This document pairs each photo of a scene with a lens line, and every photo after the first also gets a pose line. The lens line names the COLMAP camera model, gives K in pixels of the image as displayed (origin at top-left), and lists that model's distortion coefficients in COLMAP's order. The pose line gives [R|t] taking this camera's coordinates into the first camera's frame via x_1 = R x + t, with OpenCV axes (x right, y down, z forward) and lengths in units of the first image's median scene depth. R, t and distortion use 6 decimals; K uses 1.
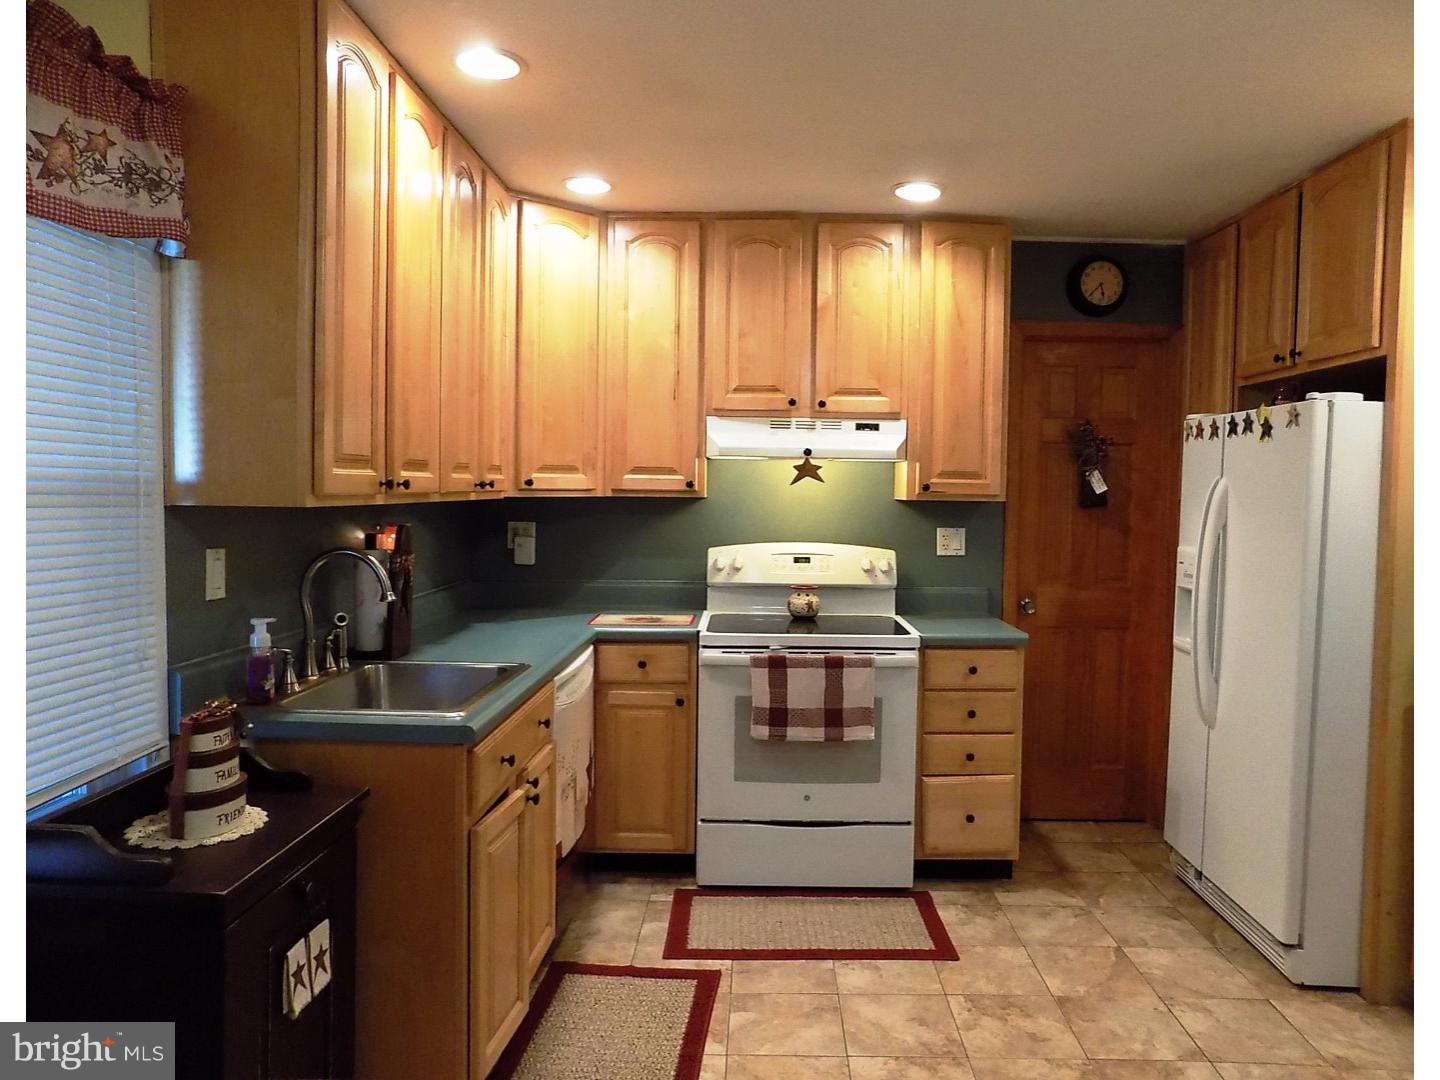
lens RADIAL K [[976.9, 0, 750.1], [0, 976.9, 531.5], [0, 0, 1]] dist [-0.058487, 0.050655]
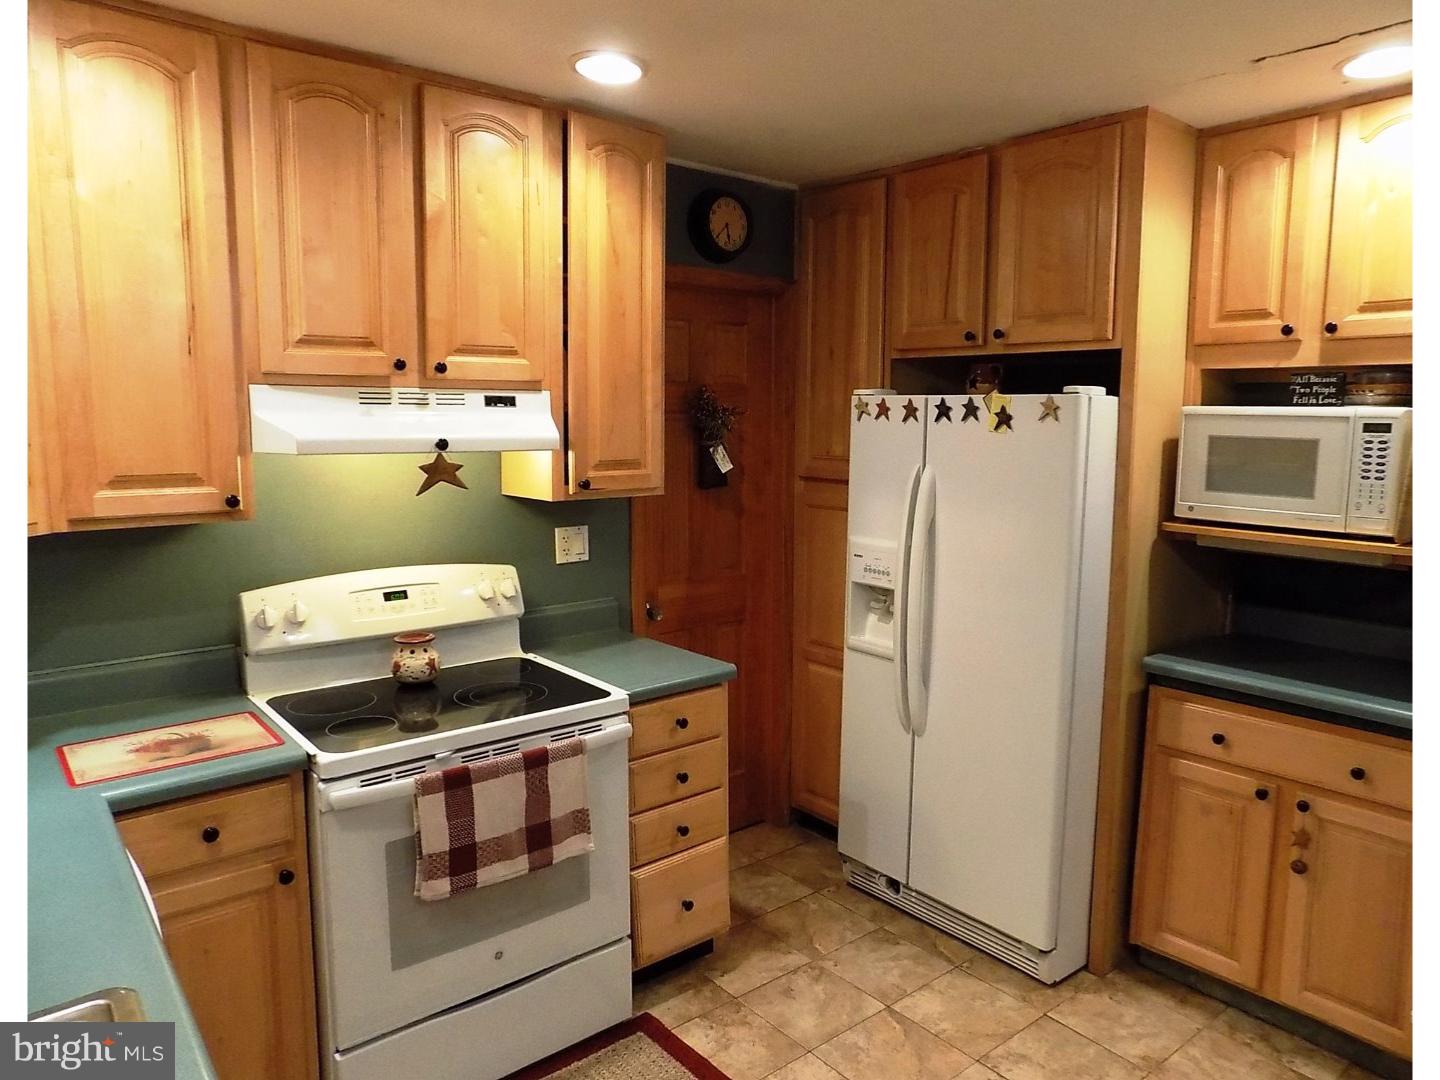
lens RADIAL K [[976.9, 0, 755.7], [0, 976.9, 535.1], [0, 0, 1]] dist [-0.058487, 0.050655]
pose [[0.757046, -0.089544, 0.647196, -0.204361], [0.031842, 0.994443, 0.100341, -0.077860], [-0.652585, -0.055355, 0.755691, 0.359905]]
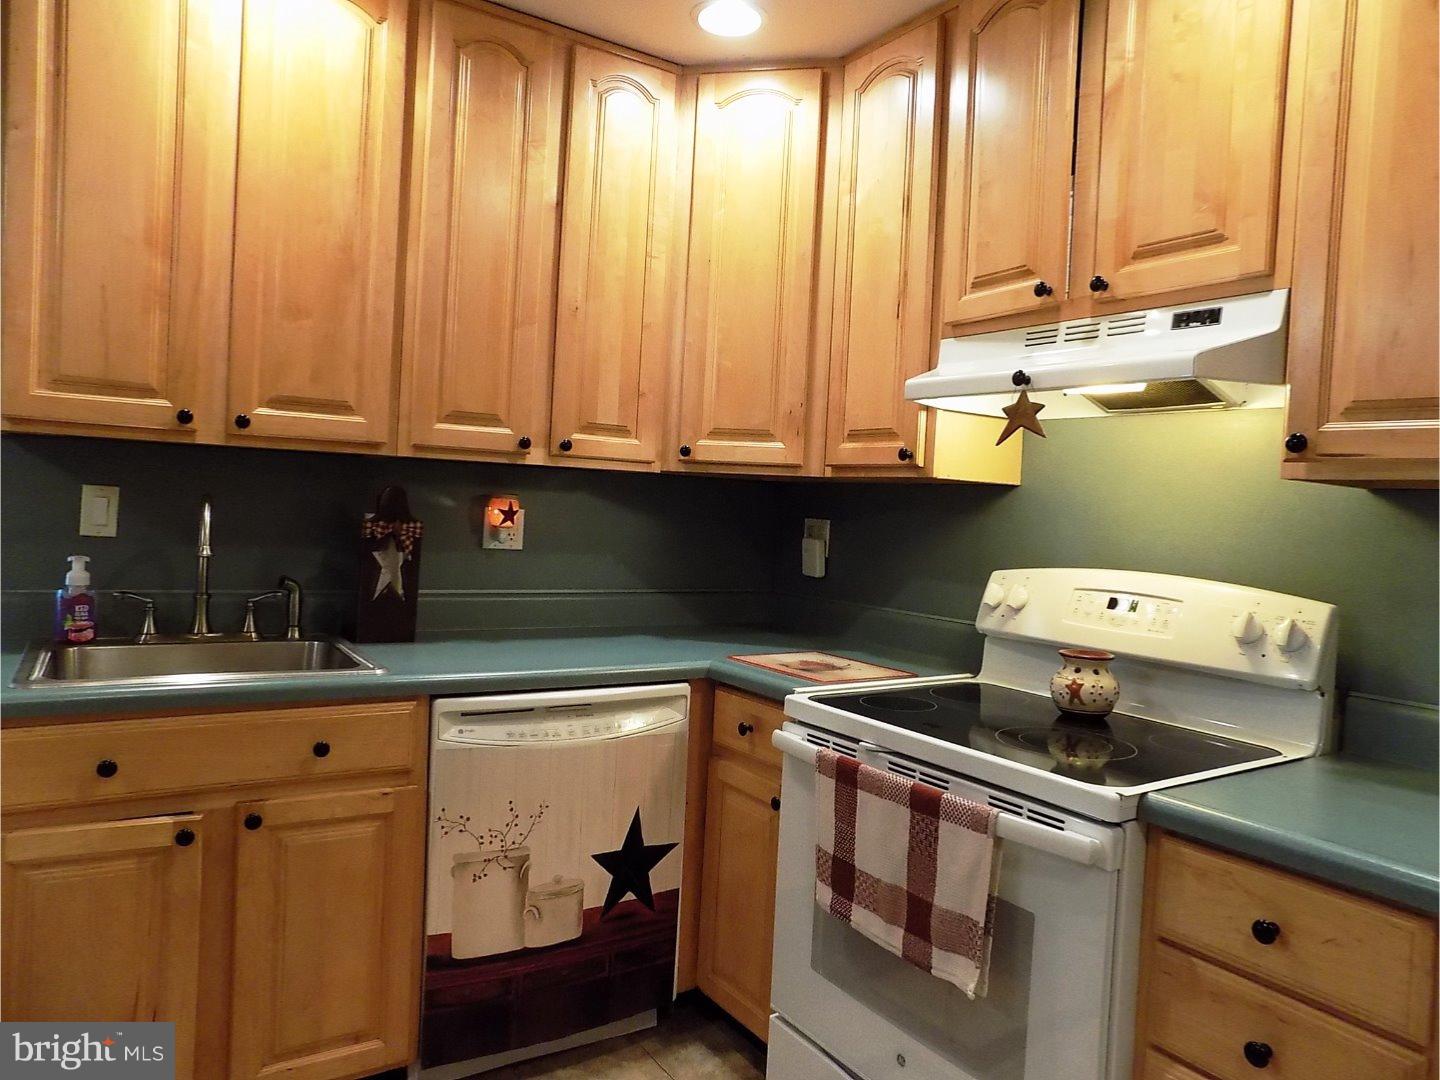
lens RADIAL K [[976.9, 0, 728.0], [0, 976.9, 535.4], [0, 0, 1]] dist [-0.058487, 0.050655]
pose [[0.558767, 0.039474, -0.828385, 0.383548], [-0.079634, 0.996805, -0.006216, 0.013841], [0.825492, 0.069441, 0.560125, 0.589896]]
